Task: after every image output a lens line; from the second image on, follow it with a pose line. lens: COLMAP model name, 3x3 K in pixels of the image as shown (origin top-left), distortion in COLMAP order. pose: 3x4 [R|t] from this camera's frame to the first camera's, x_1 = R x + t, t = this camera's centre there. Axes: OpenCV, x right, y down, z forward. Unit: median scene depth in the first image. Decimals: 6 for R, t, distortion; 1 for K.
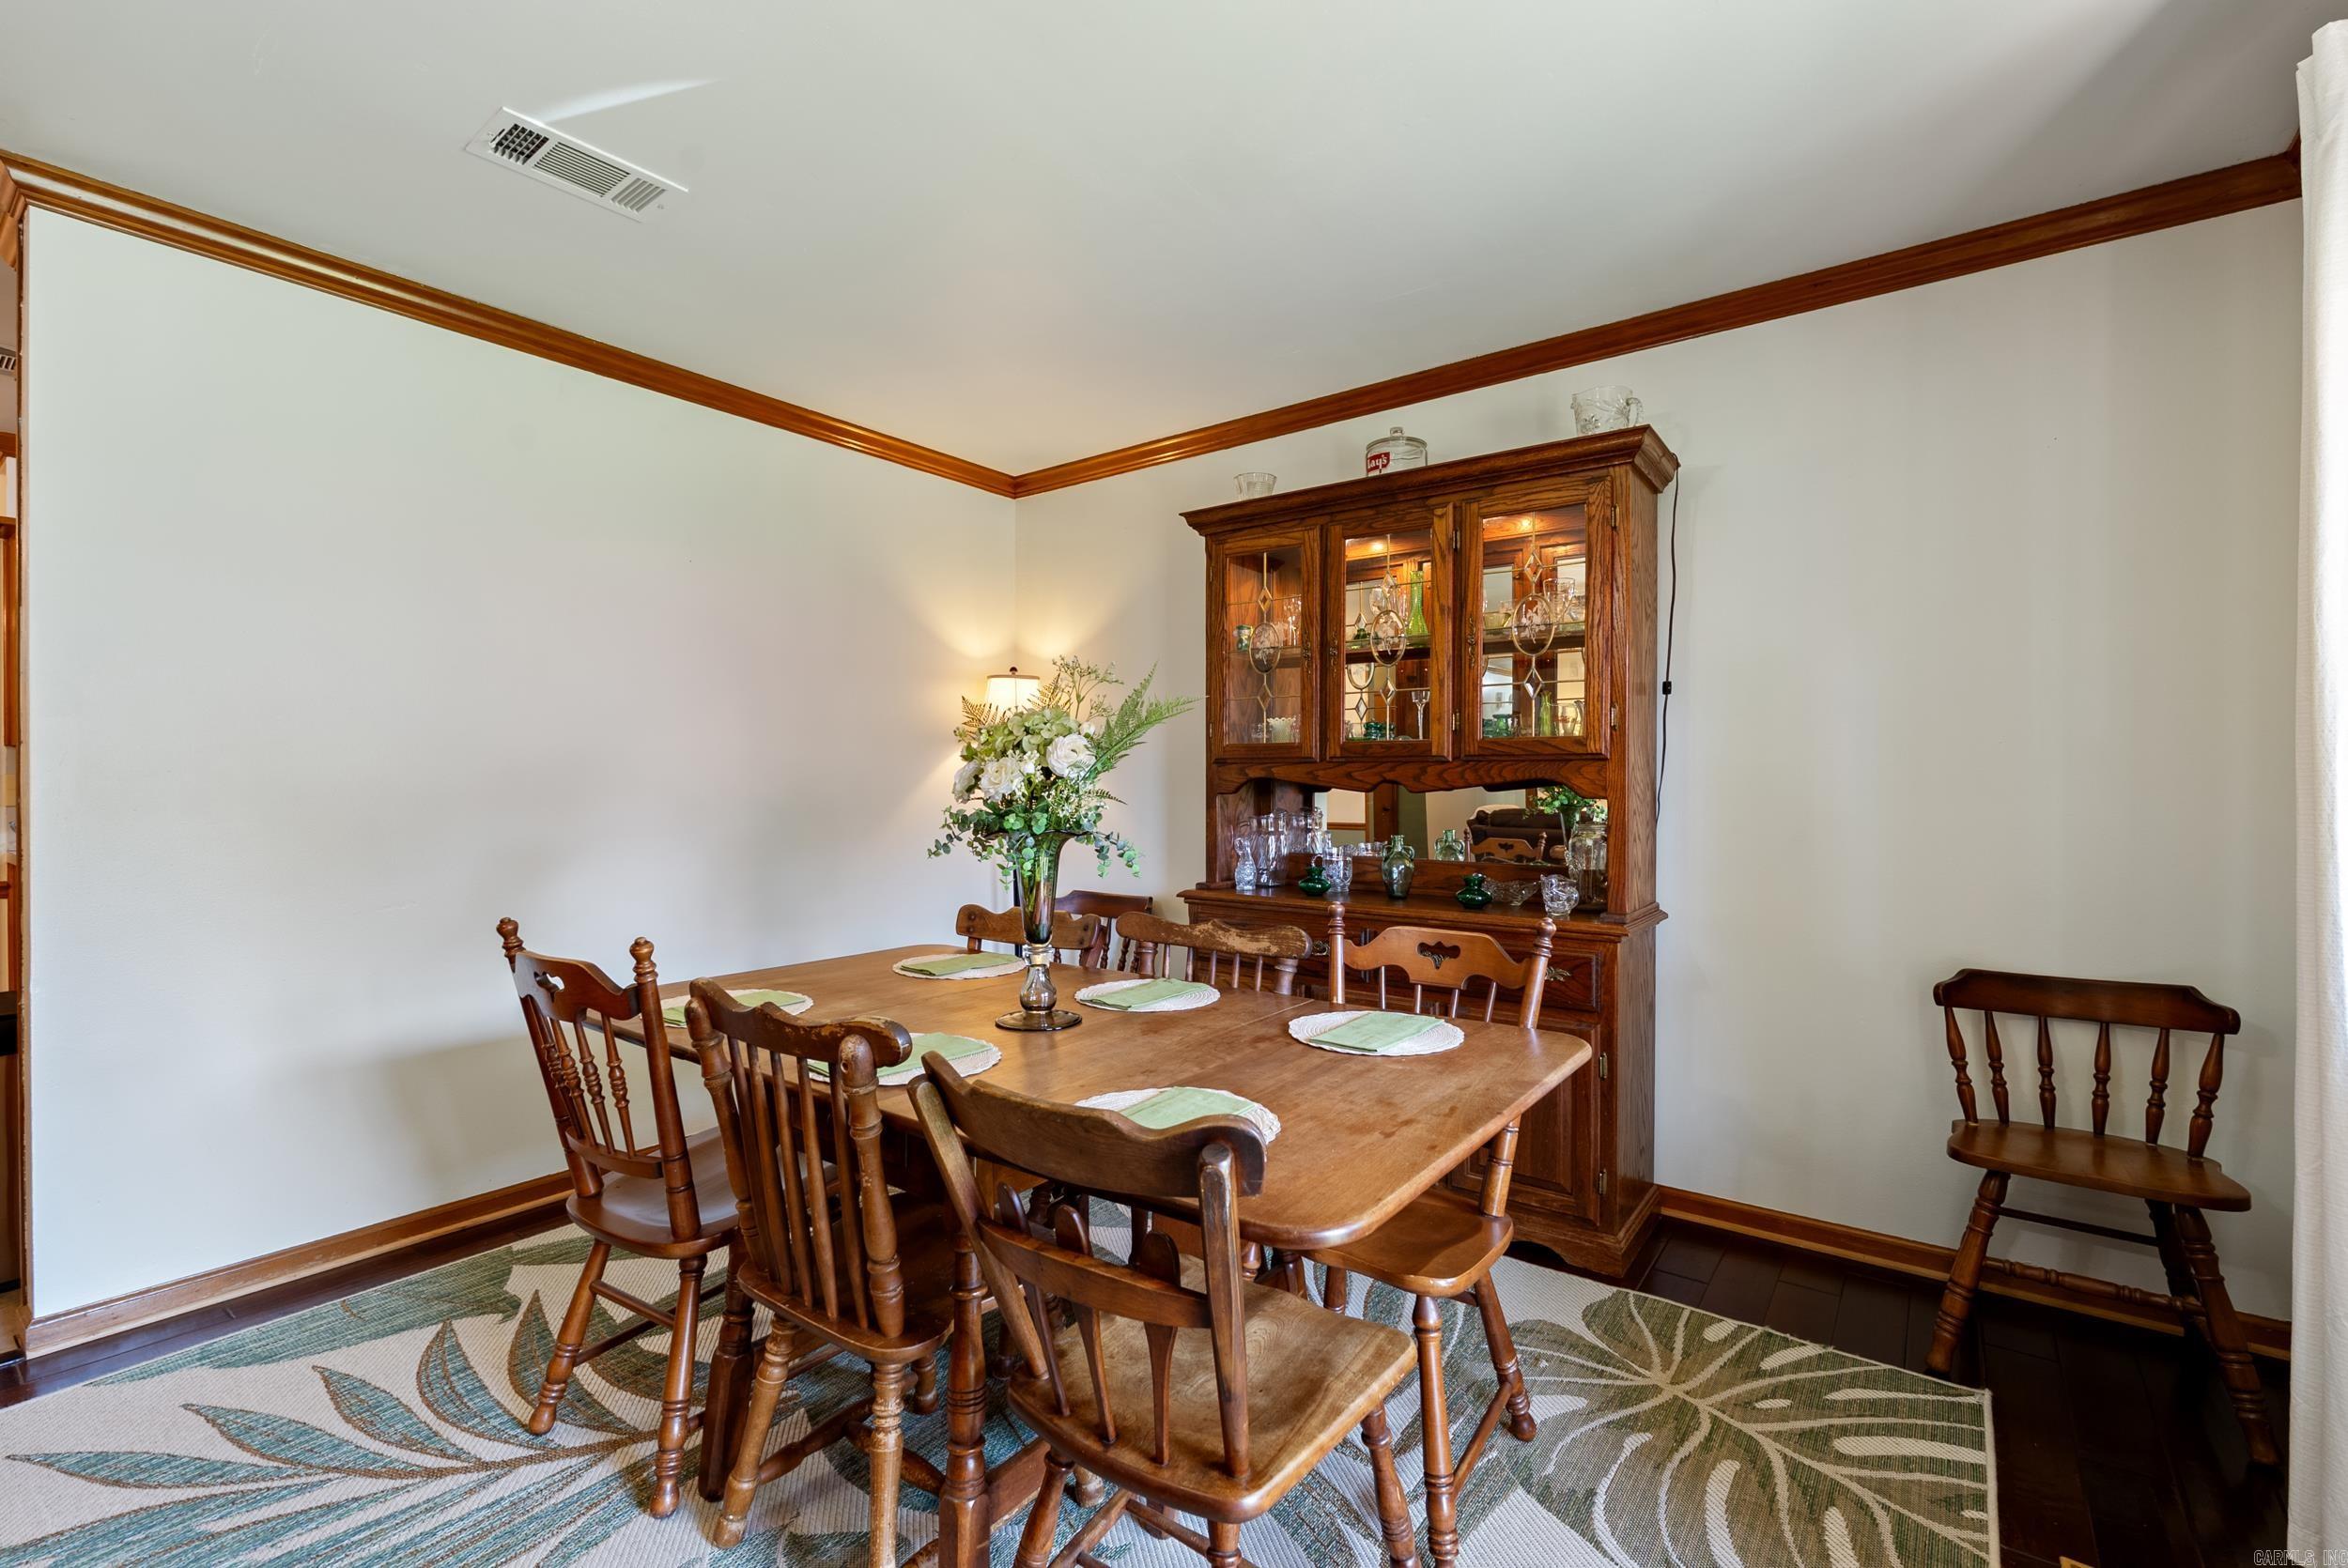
lens RADIAL K [[1123.0, 0, 1166.8], [0, 1123.0, 773.2], [0, 0, 1]] dist [0.001408, 0.000096]
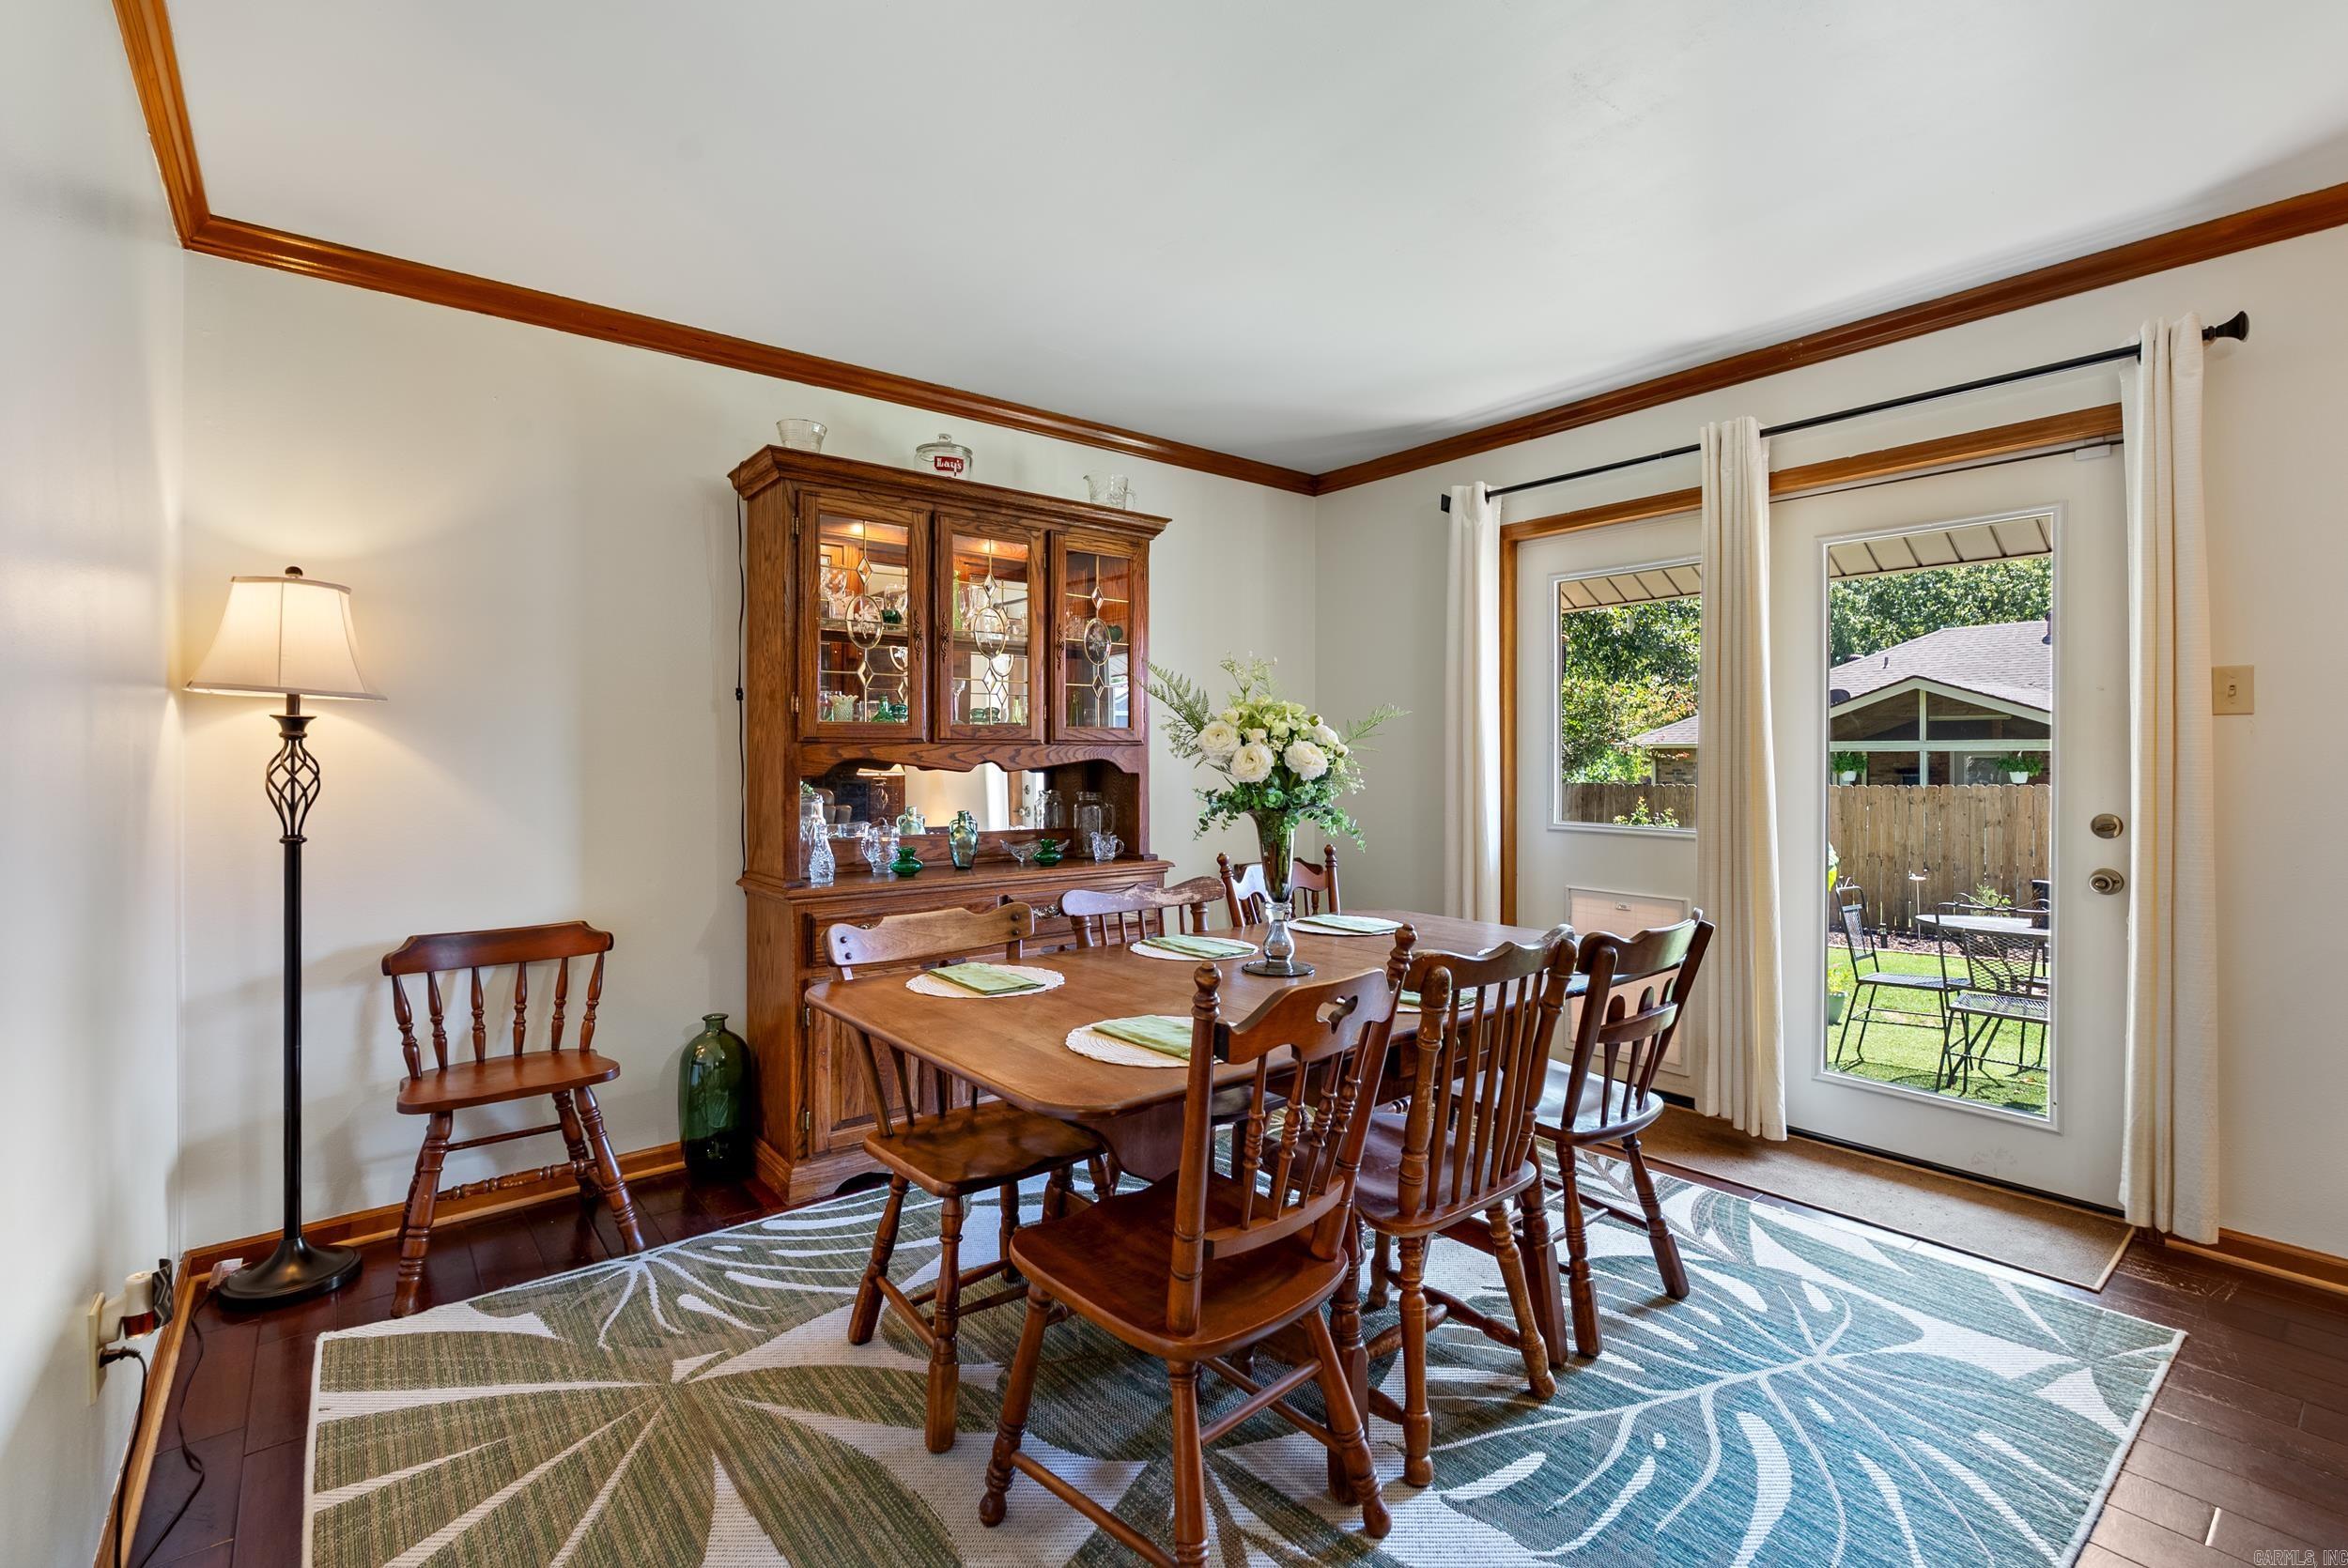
lens RADIAL K [[1040.3, 0, 1150.4], [0, 1040.3, 750.2], [0, 0, 1]] dist [-0.006807, 0.001109]
pose [[0.200126, 0.006976, 0.979745, -0.136626], [-0.000935, 0.999976, -0.006929, 0.000523], [-0.979770, 0.000470, 0.200127, 0.113419]]
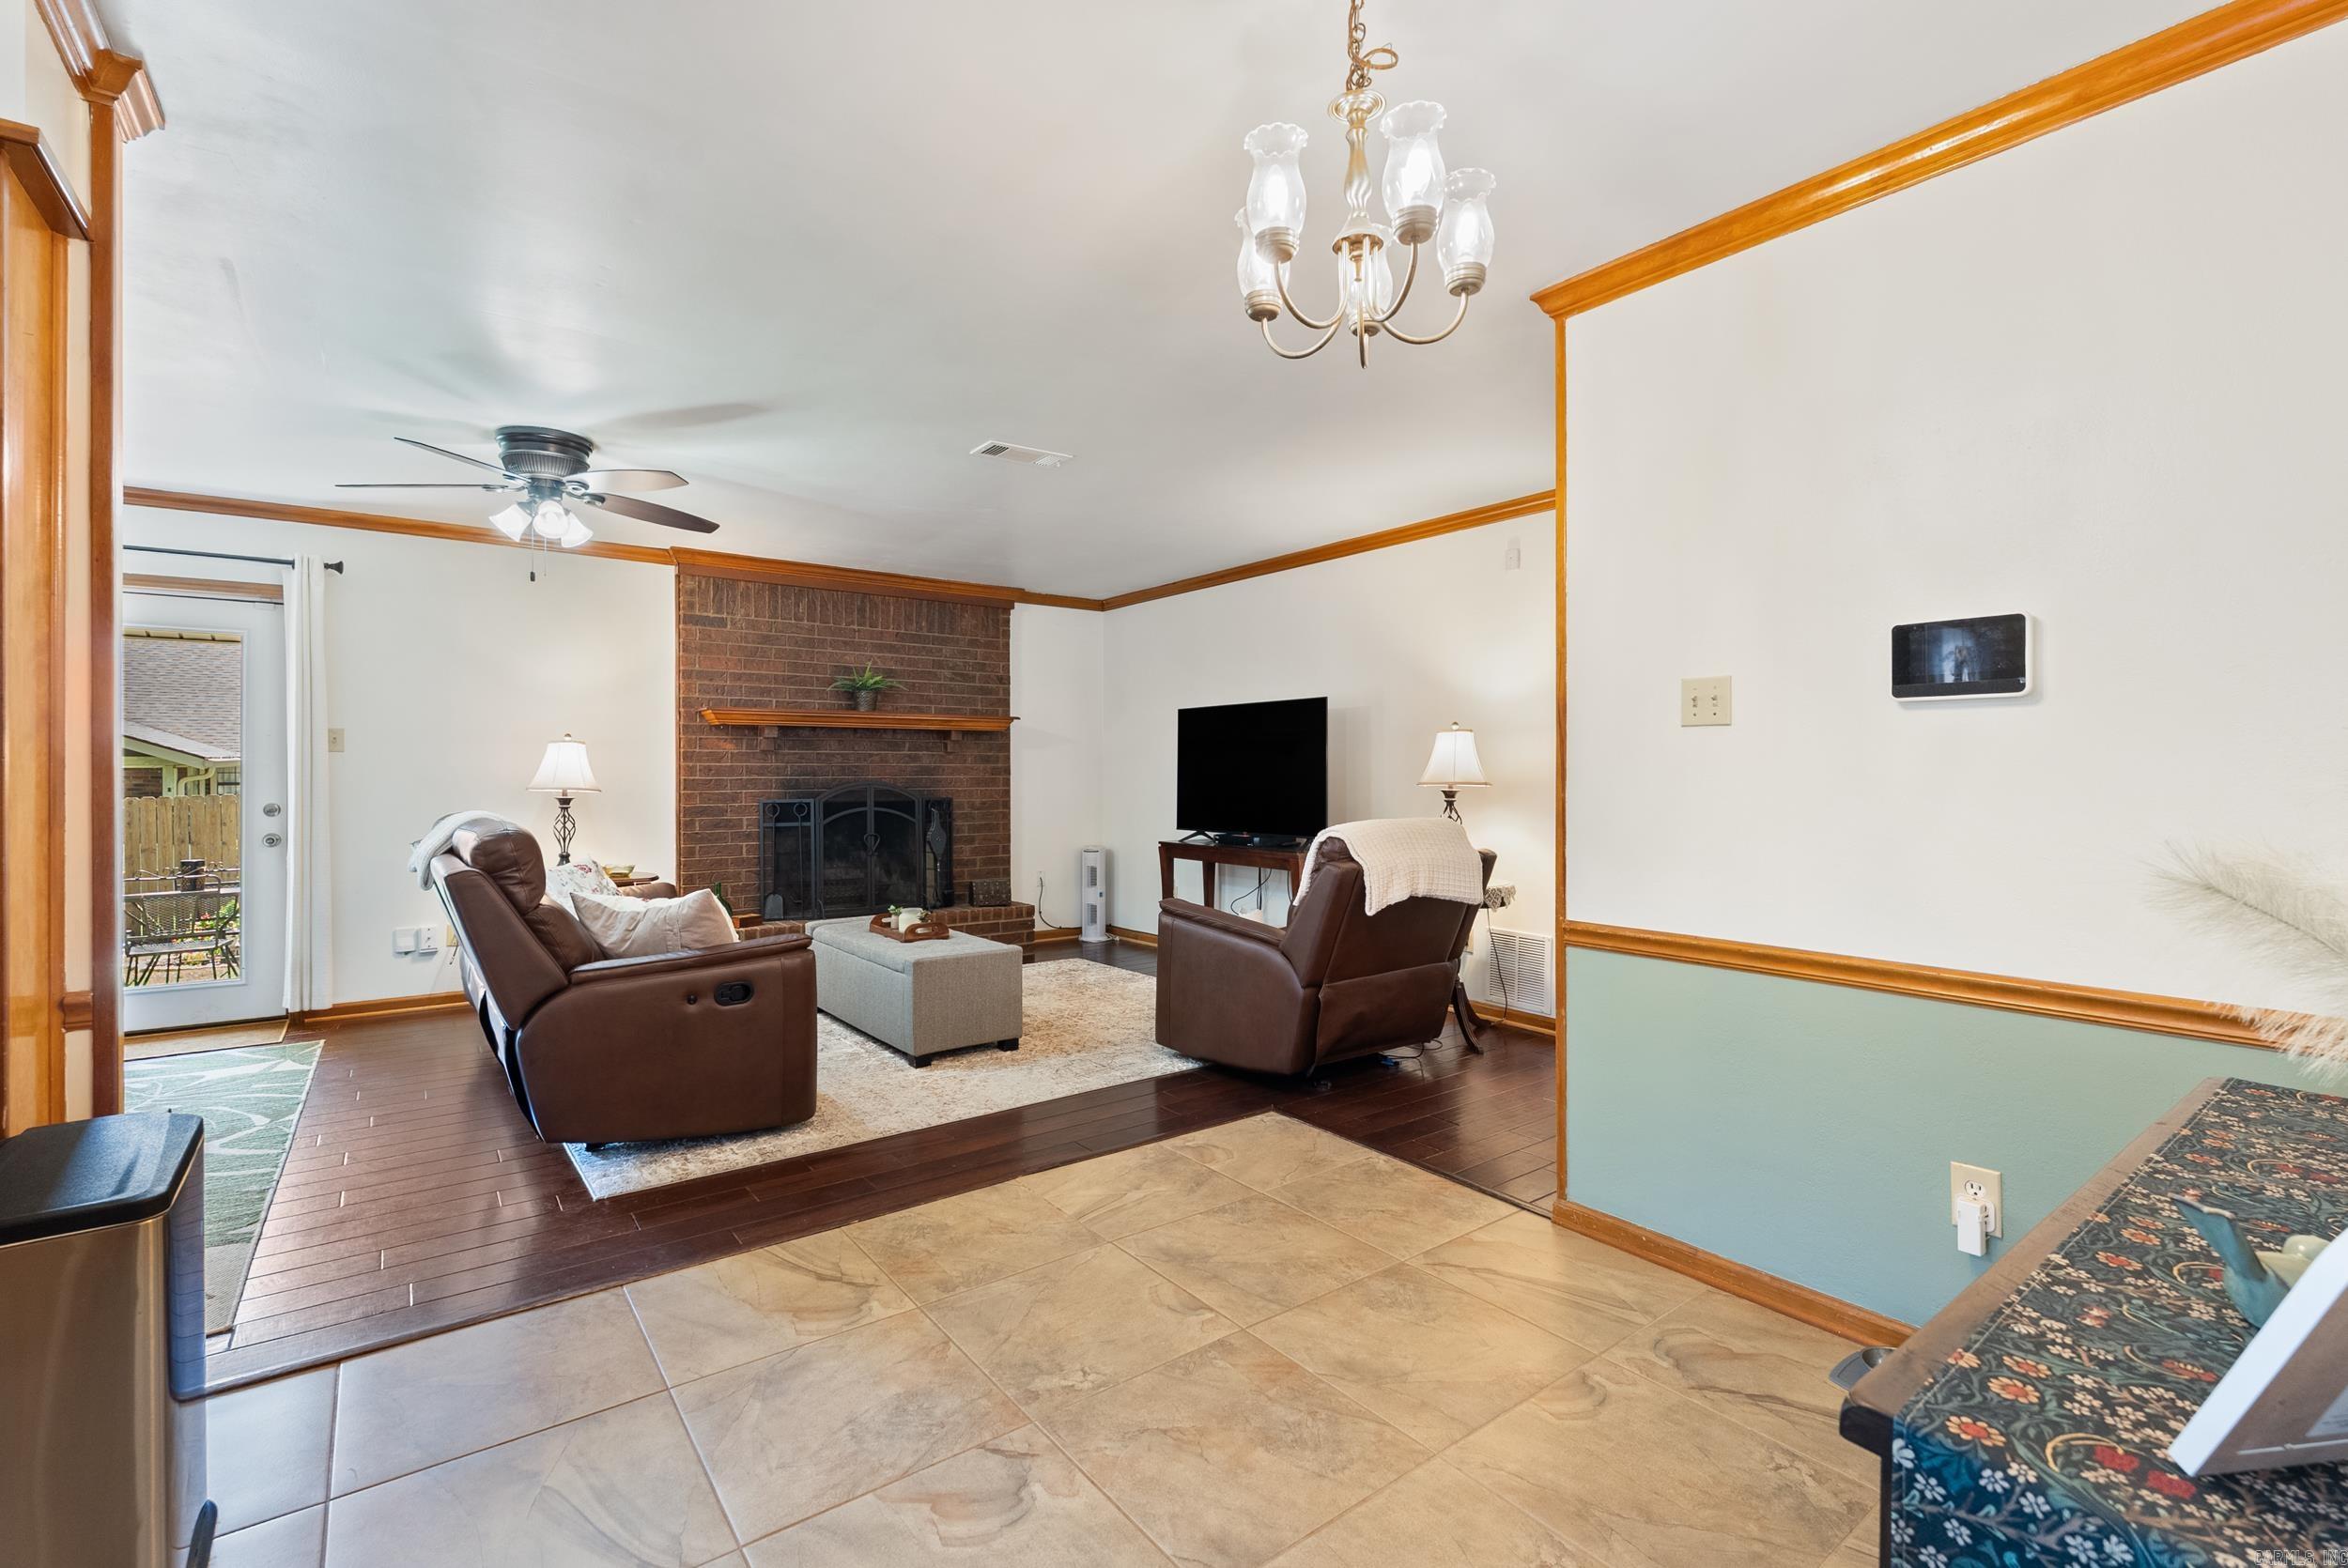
lens RADIAL K [[1040.3, 0, 1166.9], [0, 1040.3, 777.9], [0, 0, 1]] dist [-0.006807, 0.001109]
pose [[-0.973118, 0.001139, 0.230306, -1.185494], [0.002762, 0.999974, 0.006726, 0.001173], [-0.230292, 0.007181, -0.973095, 1.050357]]
